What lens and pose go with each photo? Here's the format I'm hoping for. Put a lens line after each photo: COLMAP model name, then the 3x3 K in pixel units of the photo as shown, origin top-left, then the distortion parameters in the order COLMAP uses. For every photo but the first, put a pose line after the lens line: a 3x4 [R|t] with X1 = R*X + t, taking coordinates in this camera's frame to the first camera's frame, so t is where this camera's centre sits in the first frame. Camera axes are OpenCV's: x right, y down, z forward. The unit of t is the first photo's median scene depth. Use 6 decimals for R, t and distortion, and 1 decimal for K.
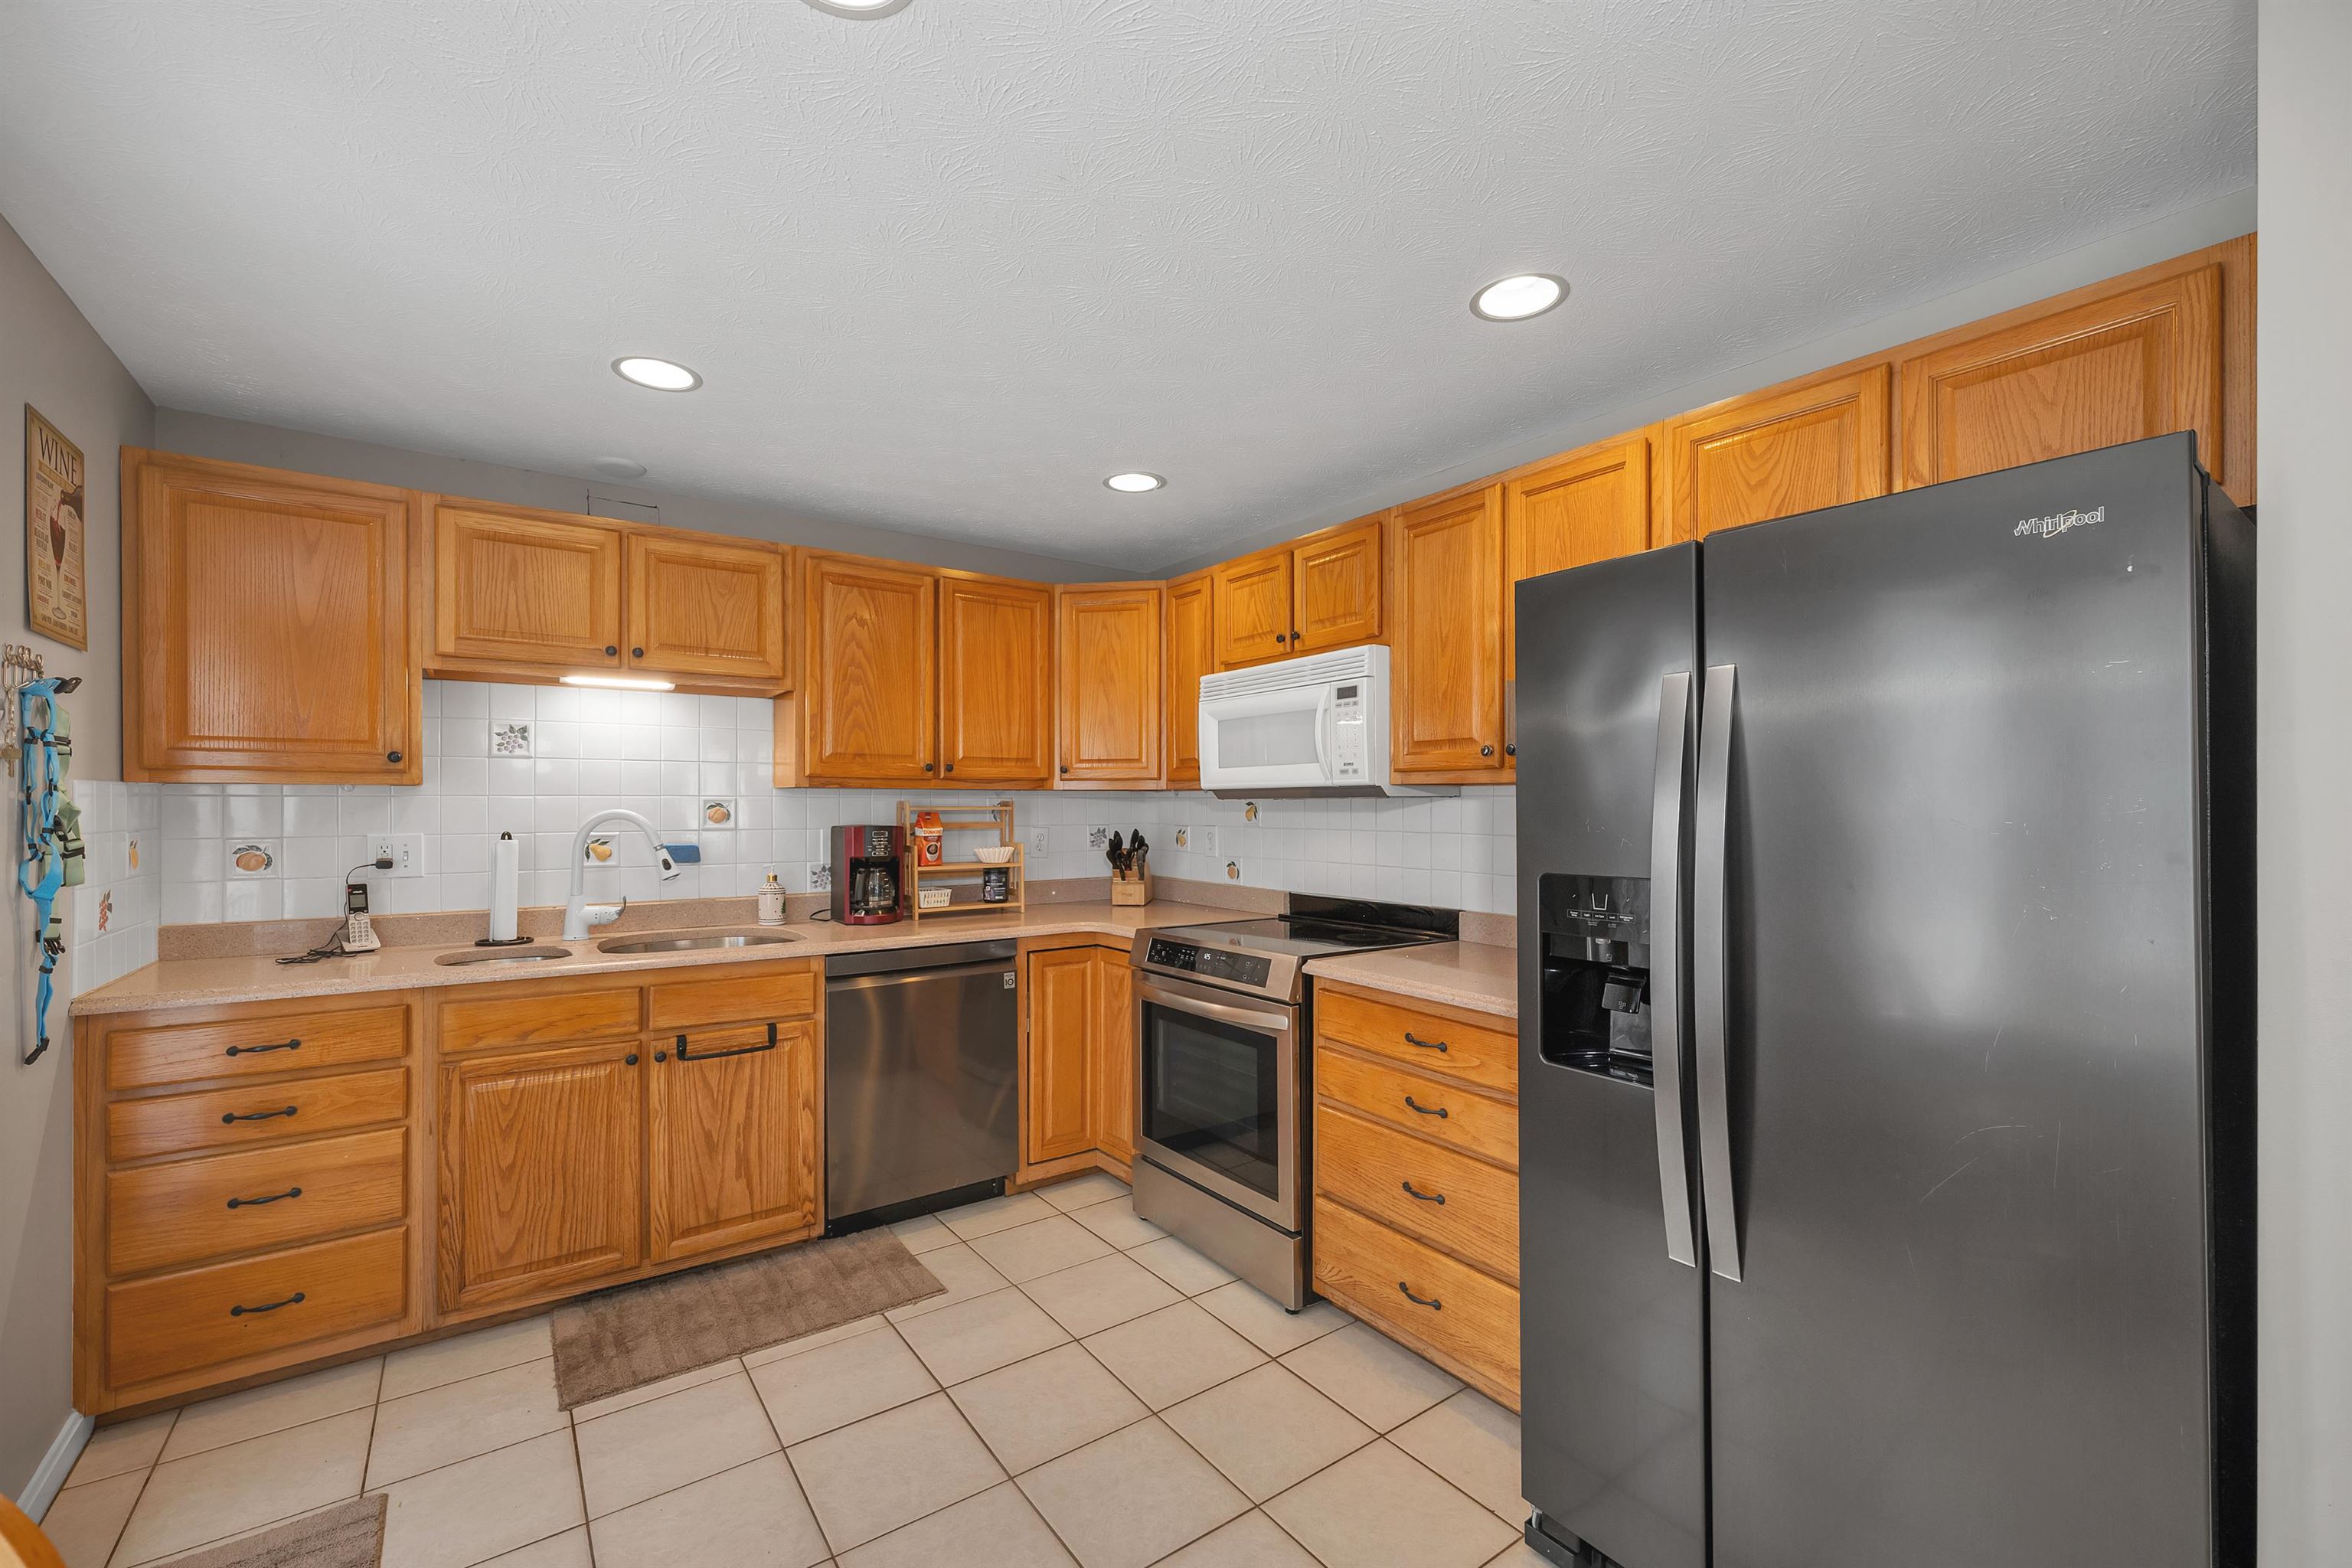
lens RADIAL K [[975.0, 0, 1189.2], [0, 975.0, 804.0], [0, 0, 1]] dist [0.002089, -0.000445]
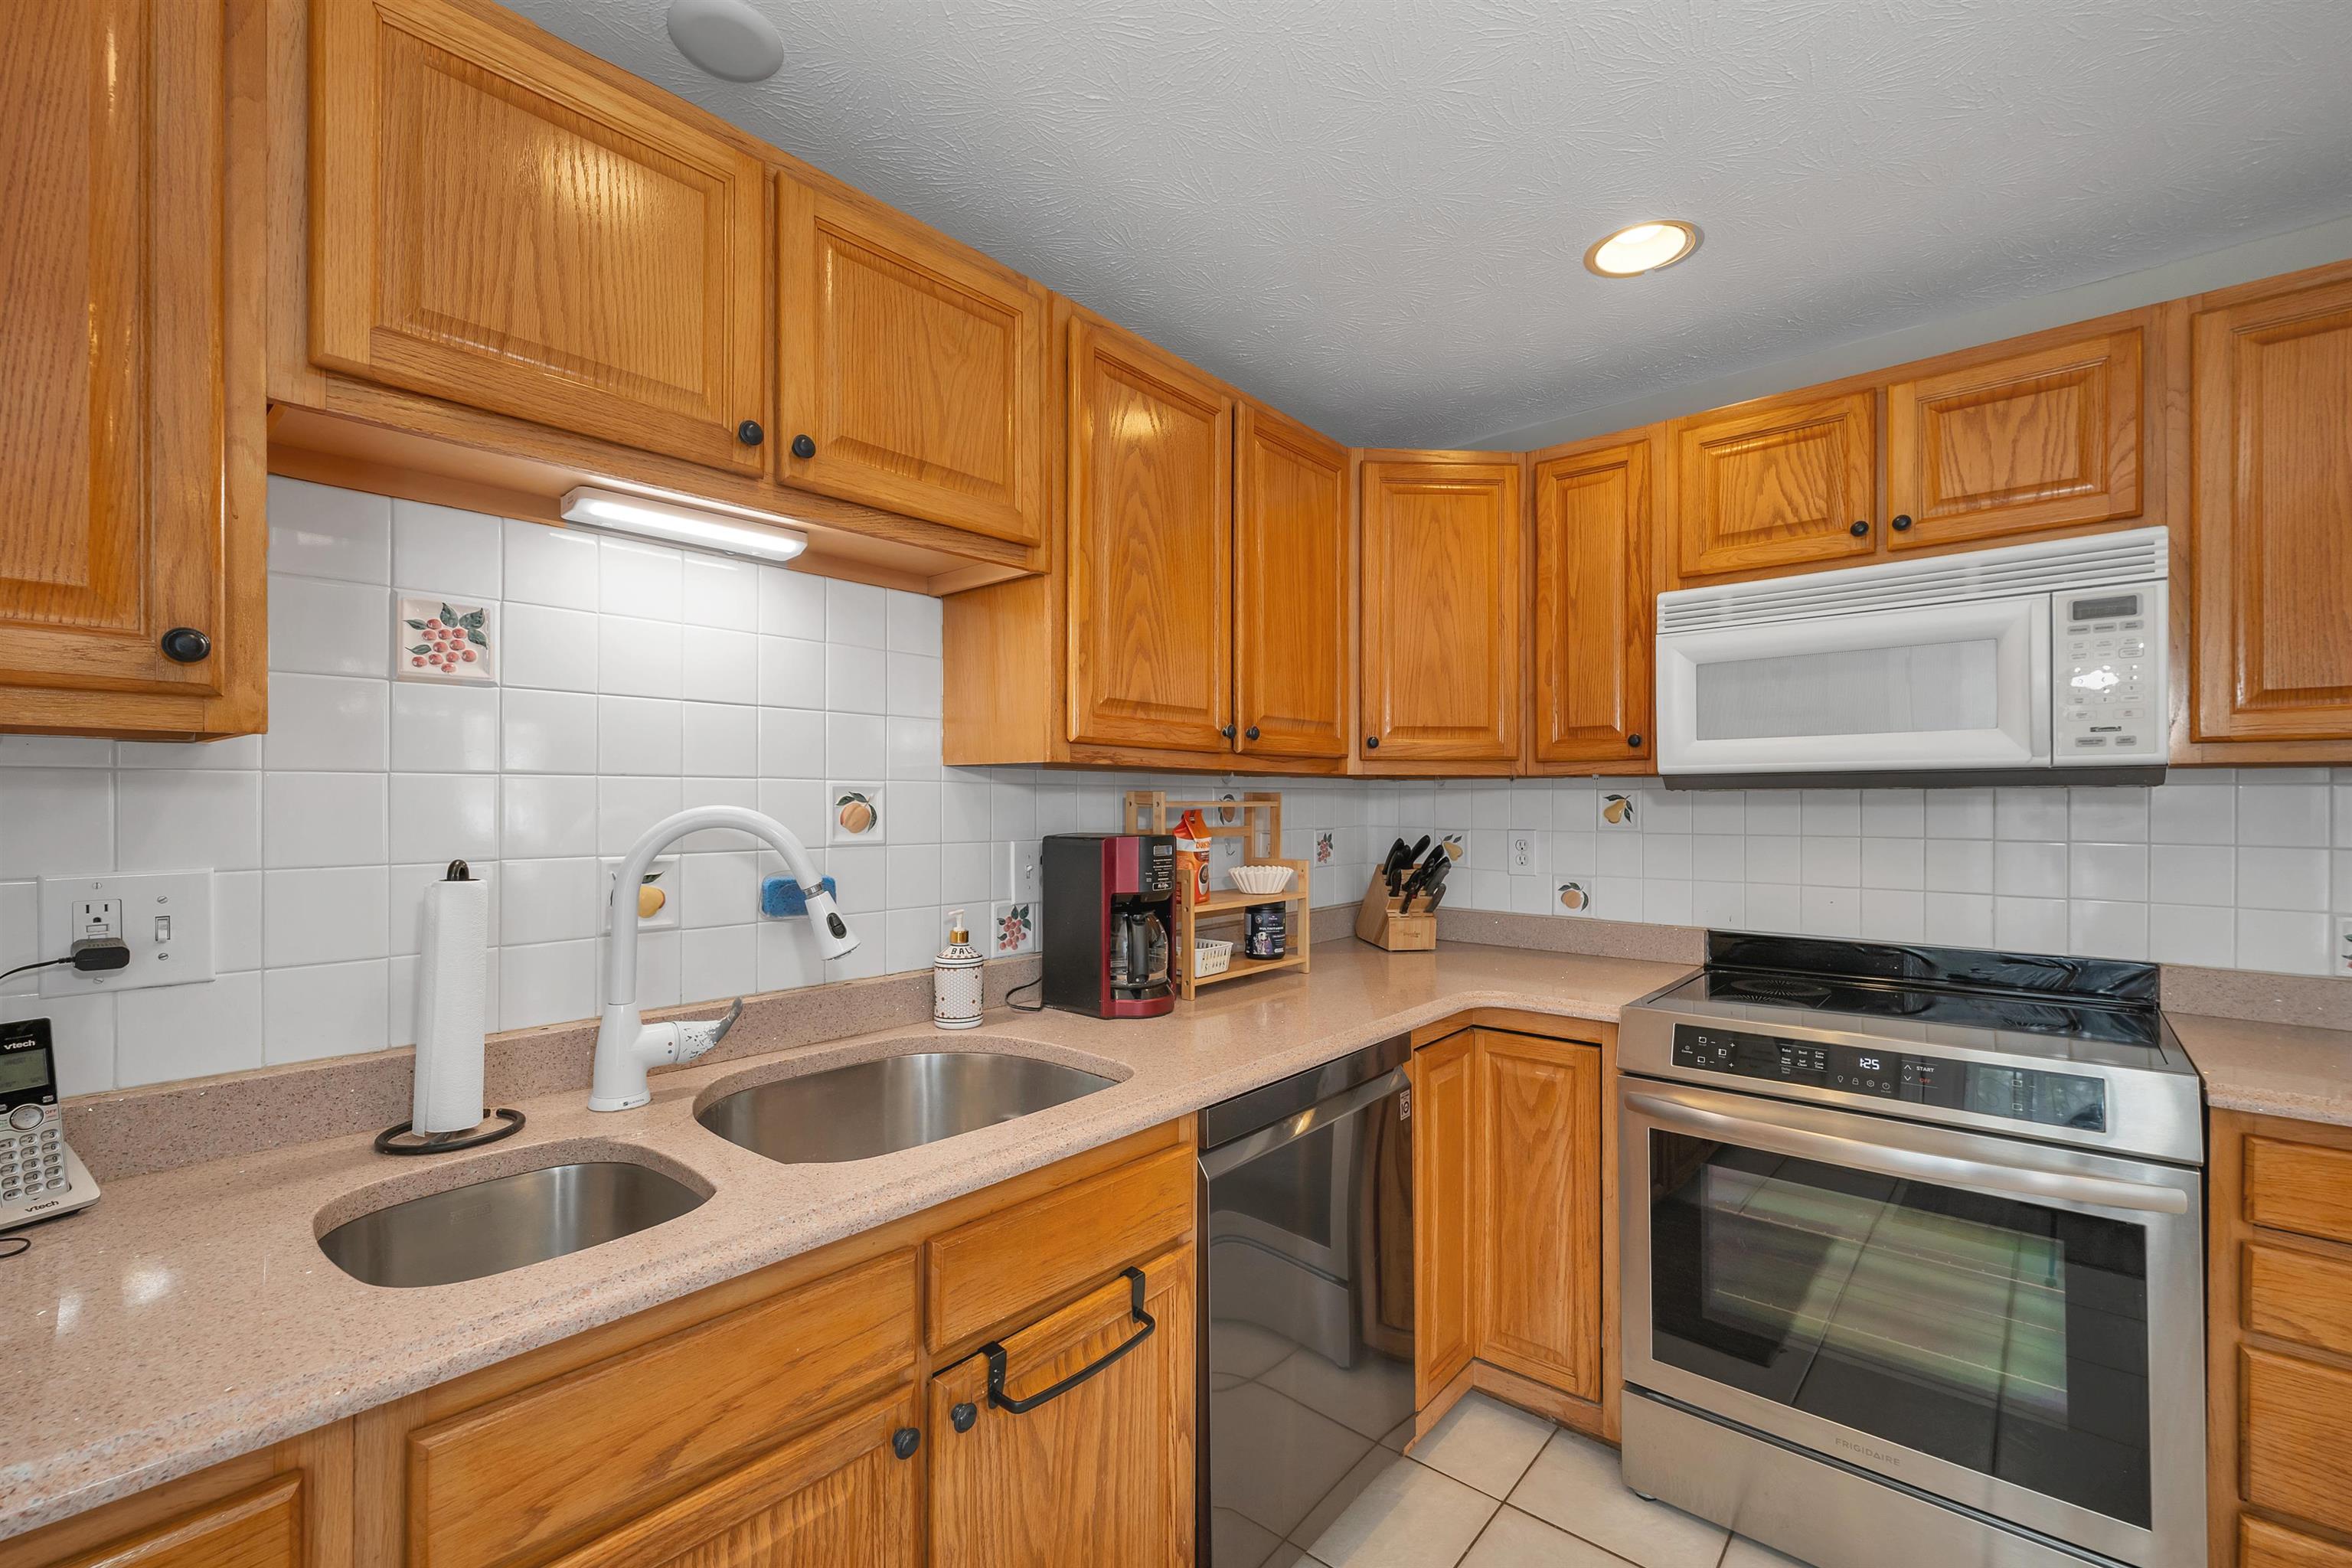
lens RADIAL K [[975.0, 0, 1185.4], [0, 975.0, 800.6], [0, 0, 1]] dist [0.002089, -0.000445]
pose [[0.972508, 0.001082, 0.232866, -0.490438], [-0.000875, 0.999999, -0.000993, 0.003510], [-0.232867, 0.000762, 0.972508, 0.524537]]
